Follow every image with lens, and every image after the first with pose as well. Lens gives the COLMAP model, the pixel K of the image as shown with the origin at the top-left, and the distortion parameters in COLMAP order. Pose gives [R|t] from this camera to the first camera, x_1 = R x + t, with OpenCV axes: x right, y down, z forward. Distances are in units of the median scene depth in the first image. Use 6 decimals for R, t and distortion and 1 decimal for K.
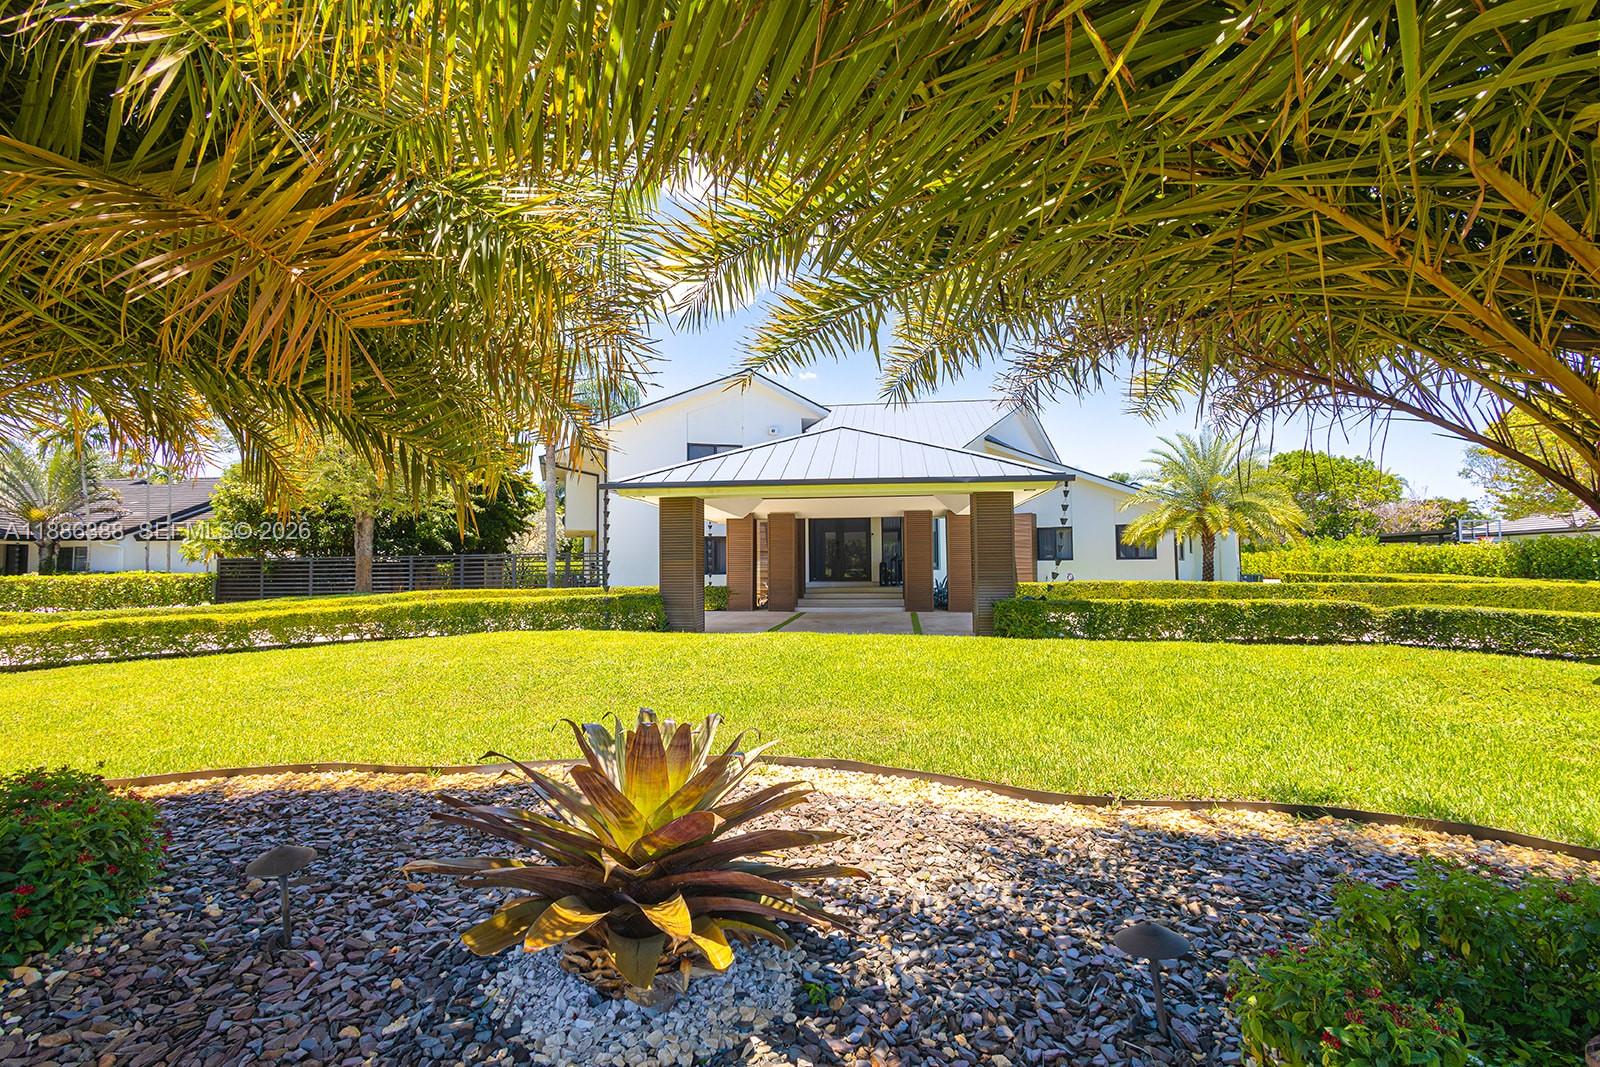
lens RADIAL K [[644.0, 0, 800.0], [0, 644.0, 533.5], [0, 0, 1]] dist [-0.001101, -0.000124]
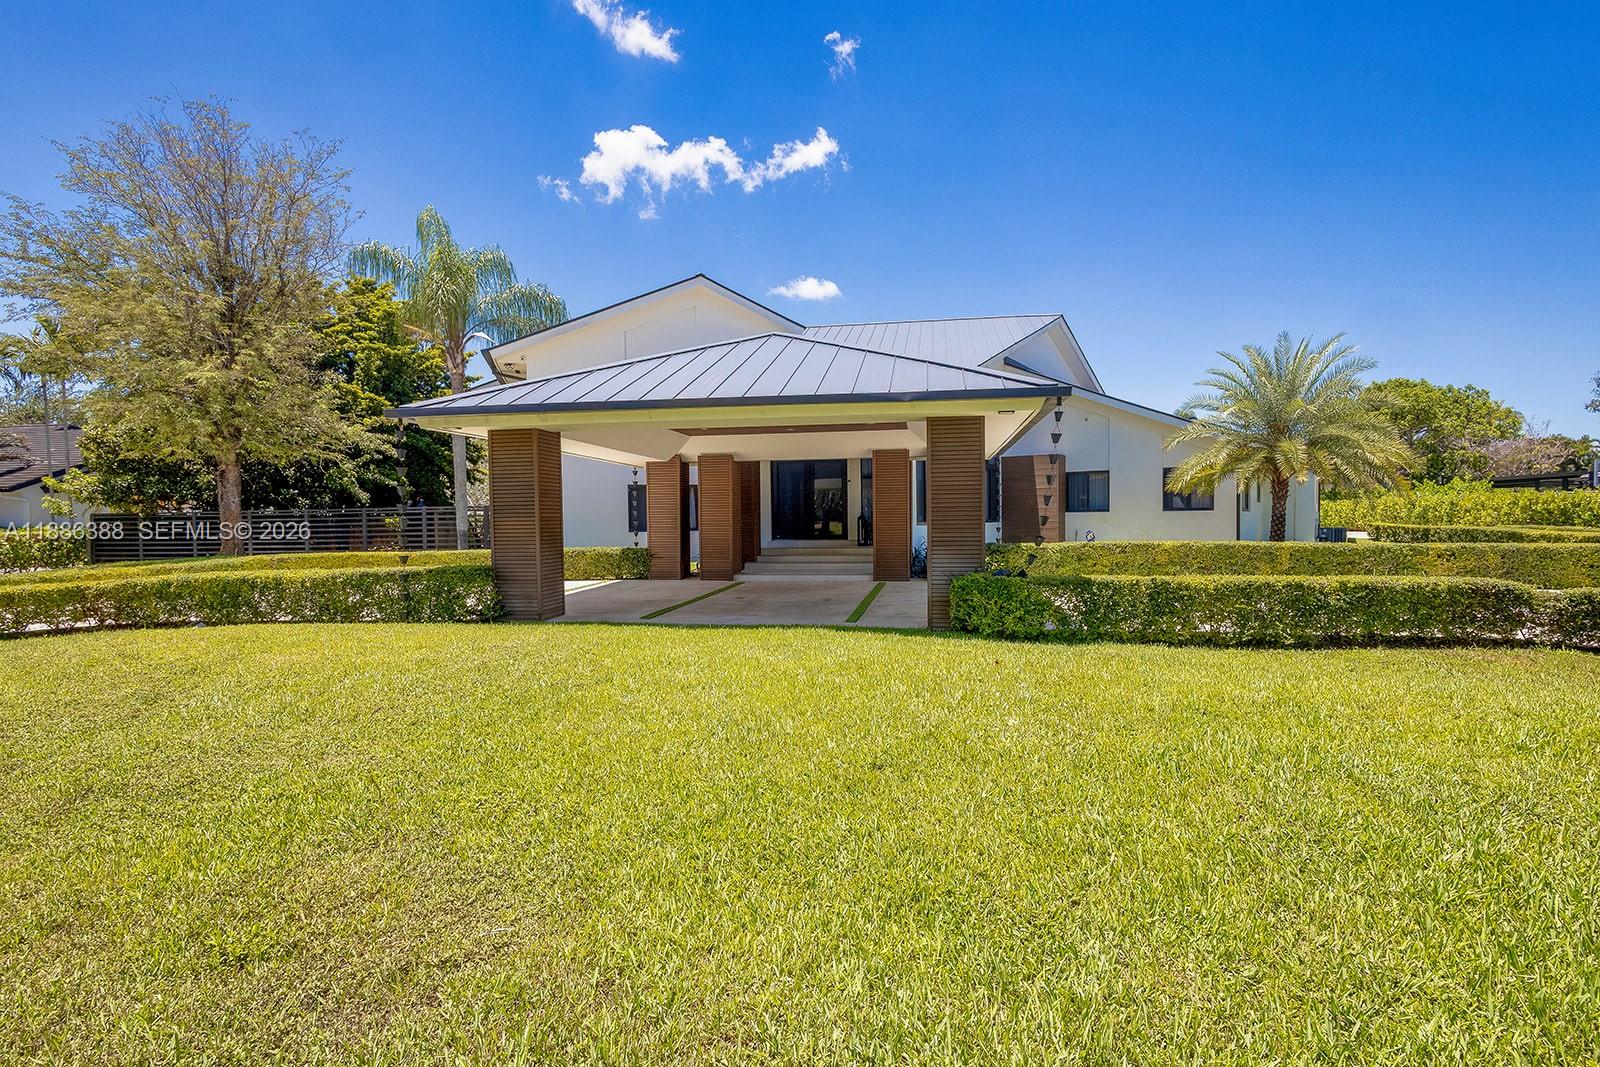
lens RADIAL K [[710.4, 0, 789.5], [0, 710.4, 533.6], [0, 0, 1]] dist [-0.000902, 0.000352]
pose [[0.999187, -0.002671, -0.040228, 0.082032], [0.005620, 0.997288, 0.073385, 0.001235], [0.039922, -0.073552, 0.996492, 0.125625]]
